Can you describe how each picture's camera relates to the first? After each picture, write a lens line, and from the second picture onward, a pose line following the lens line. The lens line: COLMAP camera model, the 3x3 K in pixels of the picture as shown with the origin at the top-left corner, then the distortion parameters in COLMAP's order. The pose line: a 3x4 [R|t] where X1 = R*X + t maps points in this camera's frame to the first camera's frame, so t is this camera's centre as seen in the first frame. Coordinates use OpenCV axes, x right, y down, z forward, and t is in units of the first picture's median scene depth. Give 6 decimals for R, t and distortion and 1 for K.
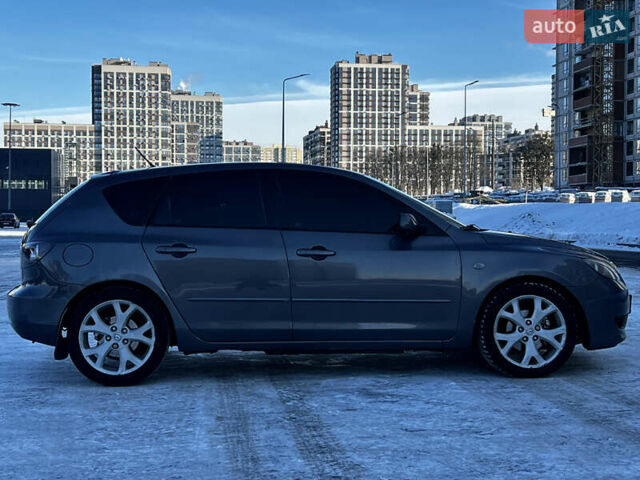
lens RADIAL K [[924.8, 0, 323.2], [0, 924.8, 242.3], [0, 0, 1]] dist [0.219021, -0.836108]
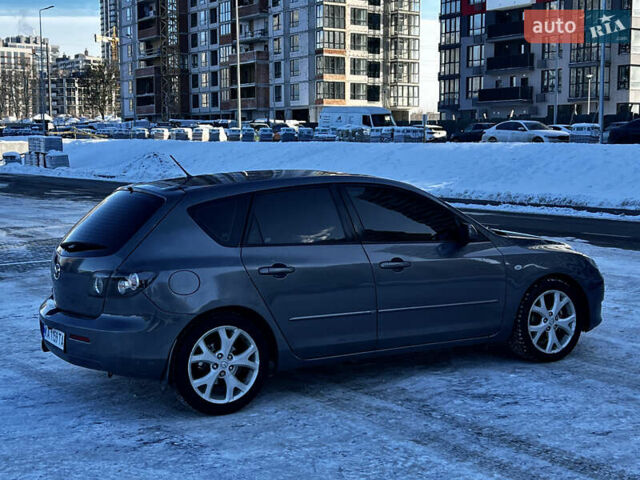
lens RADIAL K [[924.8, 0, 323.2], [0, 924.8, 242.3], [0, 0, 1]] dist [0.219021, -0.836108]
pose [[0.901025, -0.046690, 0.431246, -0.535762], [0.014829, 0.996925, 0.076952, -0.096640], [-0.433513, -0.062940, 0.898947, 0.098163]]
